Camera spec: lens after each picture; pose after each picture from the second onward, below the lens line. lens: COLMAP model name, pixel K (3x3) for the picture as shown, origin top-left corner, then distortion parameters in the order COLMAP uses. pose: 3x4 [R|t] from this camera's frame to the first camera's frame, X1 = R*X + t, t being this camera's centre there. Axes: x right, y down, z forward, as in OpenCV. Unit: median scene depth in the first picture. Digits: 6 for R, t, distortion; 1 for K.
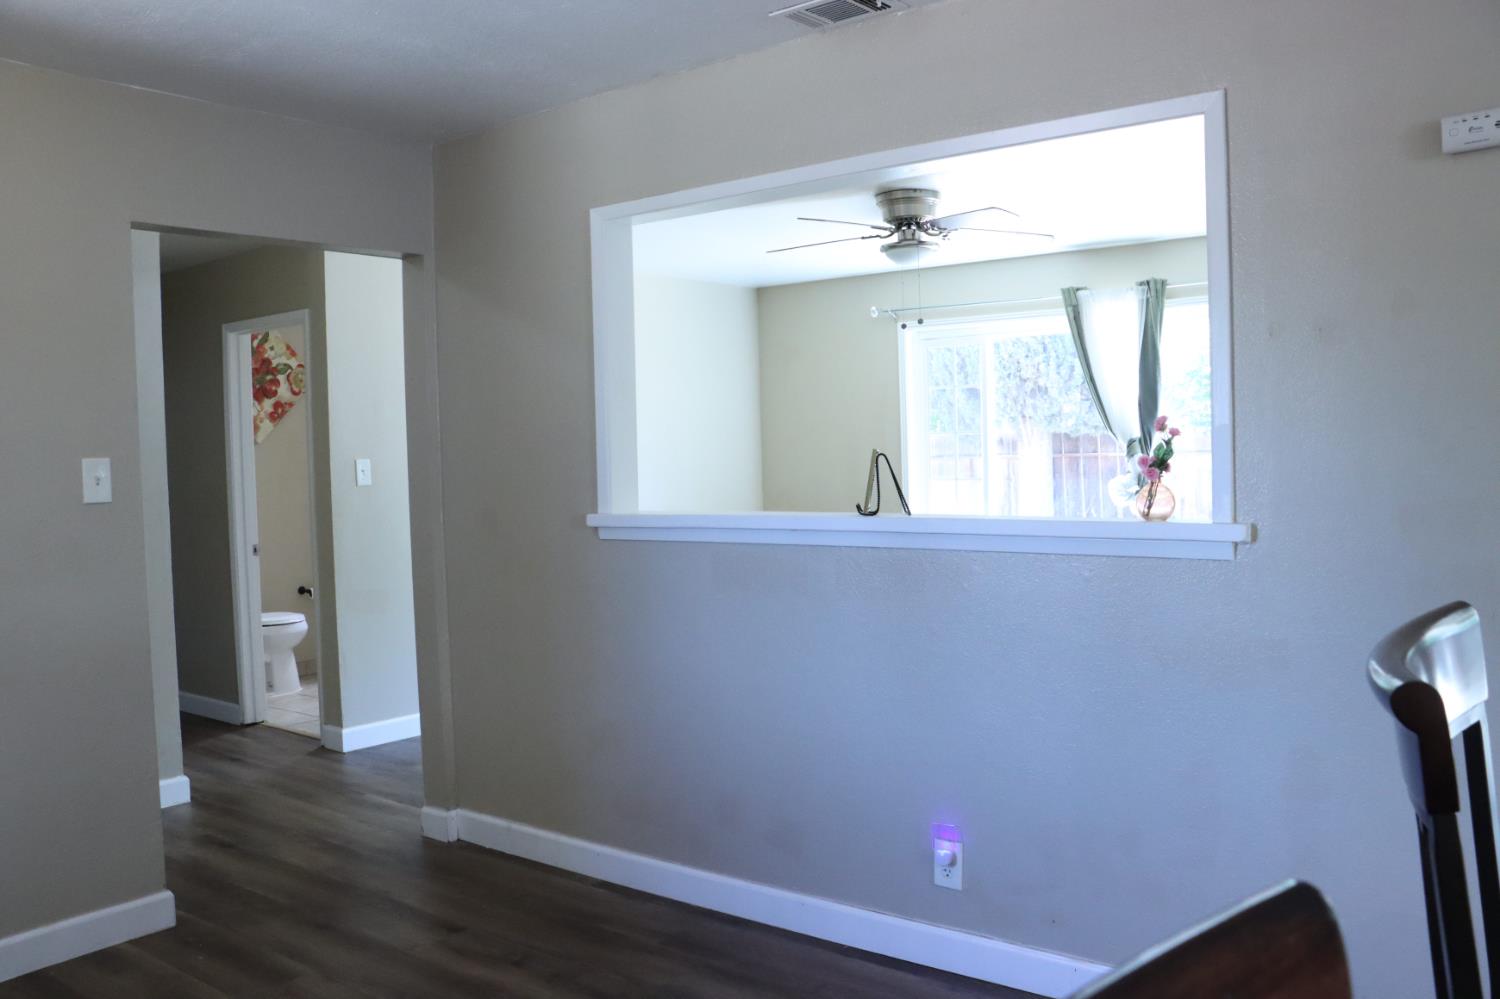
lens RADIAL K [[1228.8, 0, 715.1], [0, 1228.8, 515.4], [0, 0, 1]] dist [-0.159315, 0.149928]
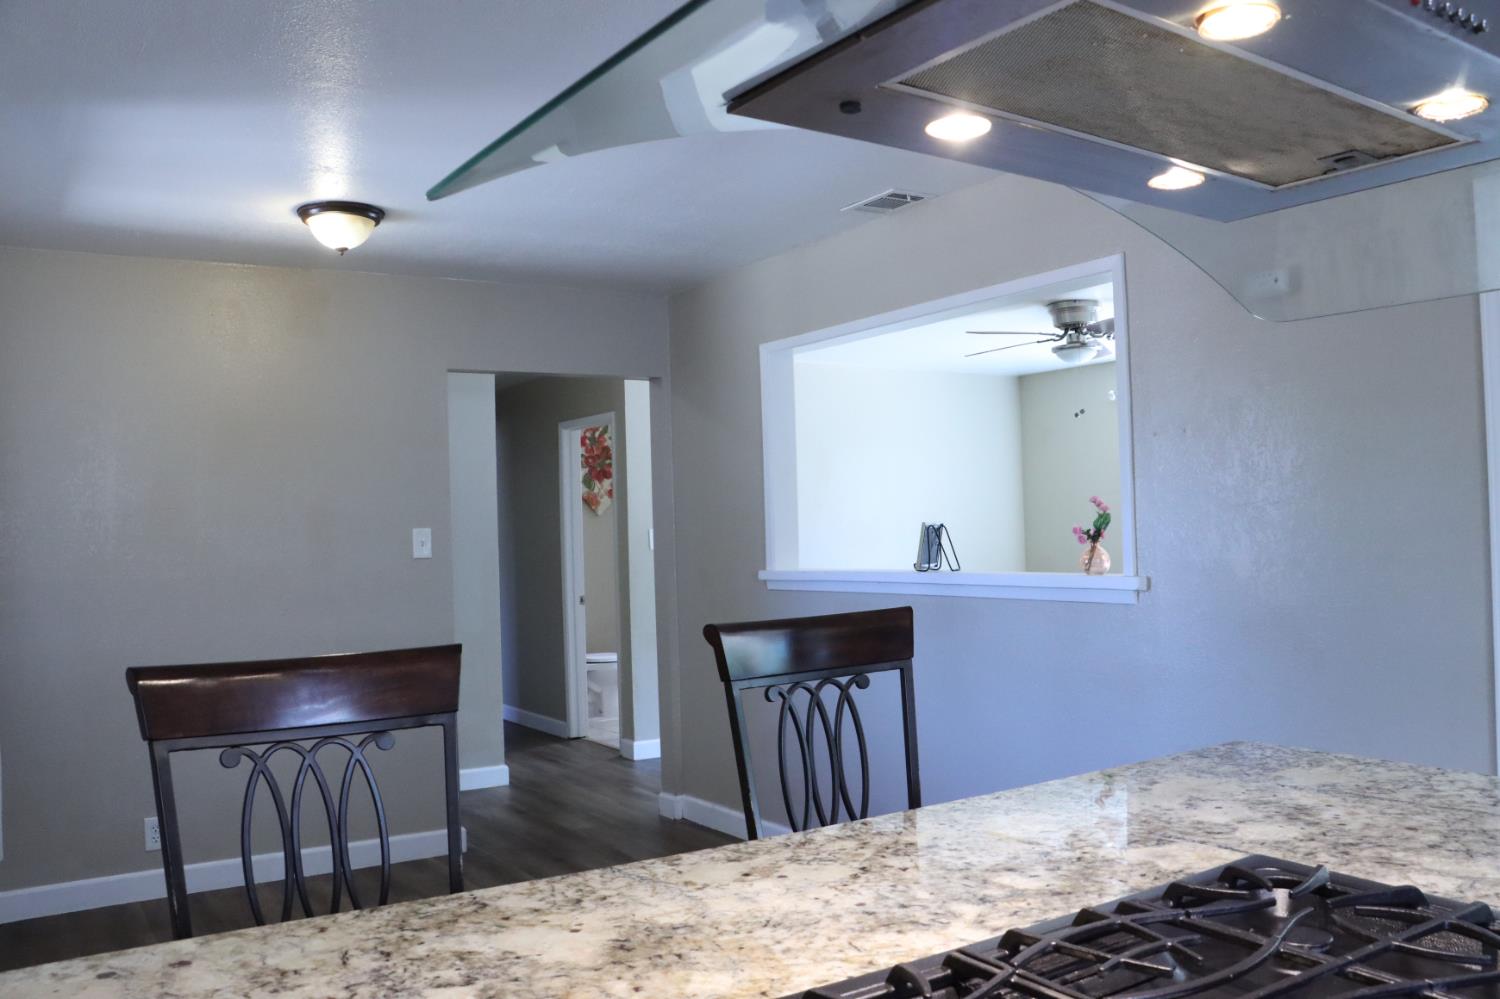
lens RADIAL K [[1240.5, 0, 755.7], [0, 1240.5, 503.8], [0, 0, 1]] dist [-0.175623, 0.154172]
pose [[0.951740, -0.008322, -0.306792, 0.229651], [-0.011319, 0.998000, -0.062187, 0.007876], [0.306696, 0.062658, 0.949743, -0.218993]]
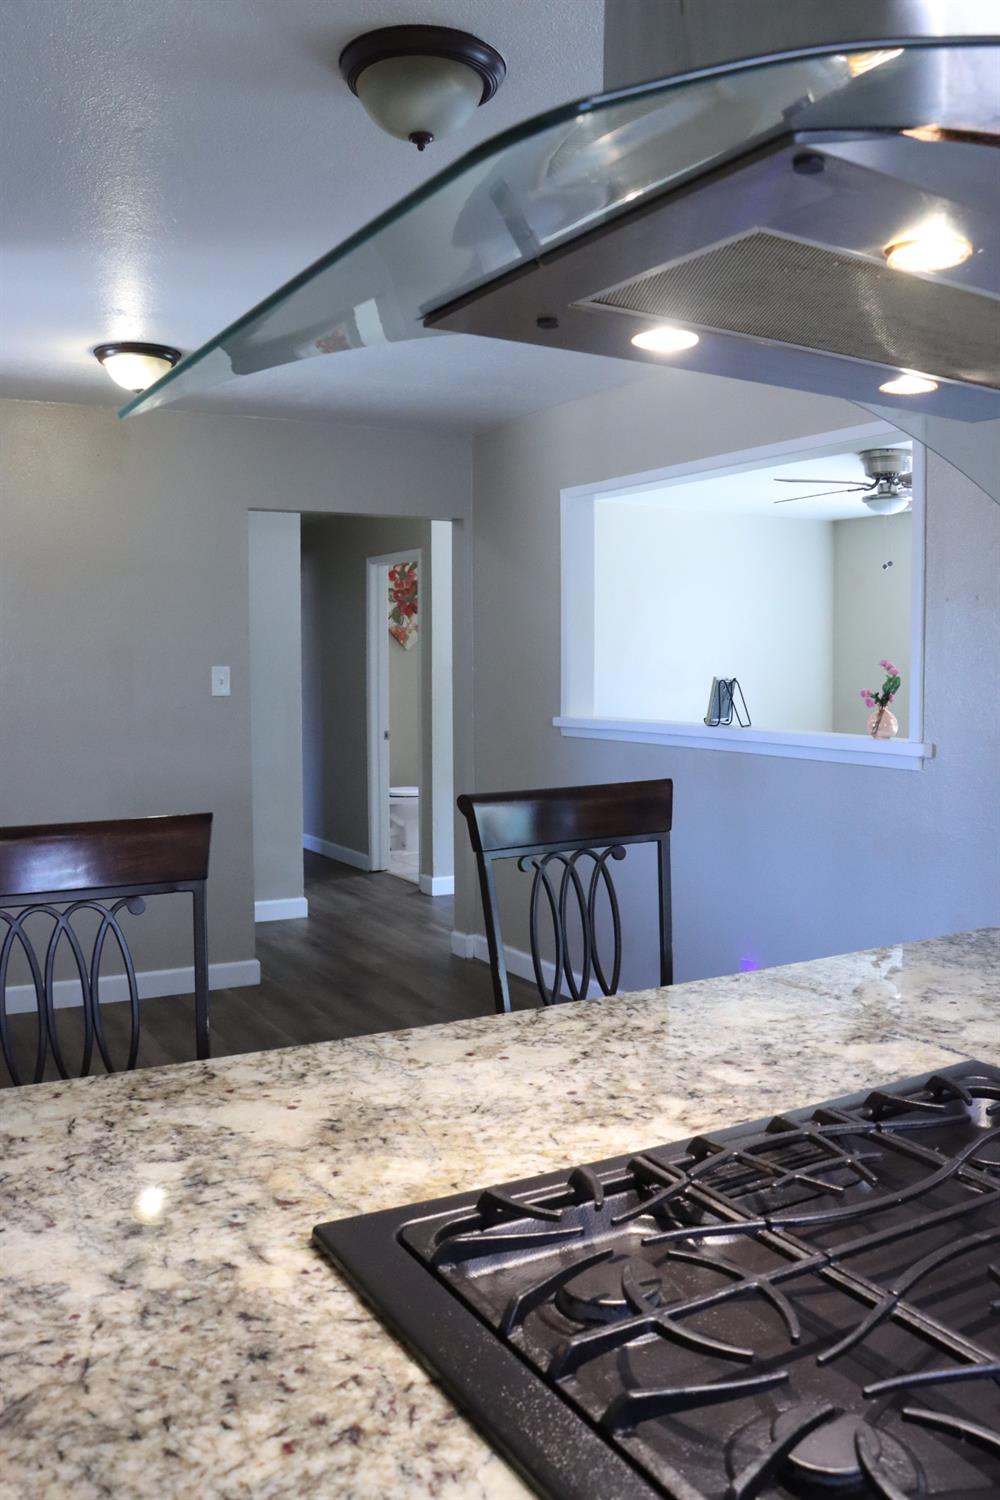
lens RADIAL K [[1240.5, 0, 509.2], [0, 1240.5, 741.4], [0, 0, 1]] dist [-0.175623, 0.154172]
pose [[0.933126, 0.046898, -0.356478, 0.250095], [-0.039657, 0.998832, 0.027601, -0.007281], [0.357356, -0.011618, 0.933896, -0.213955]]
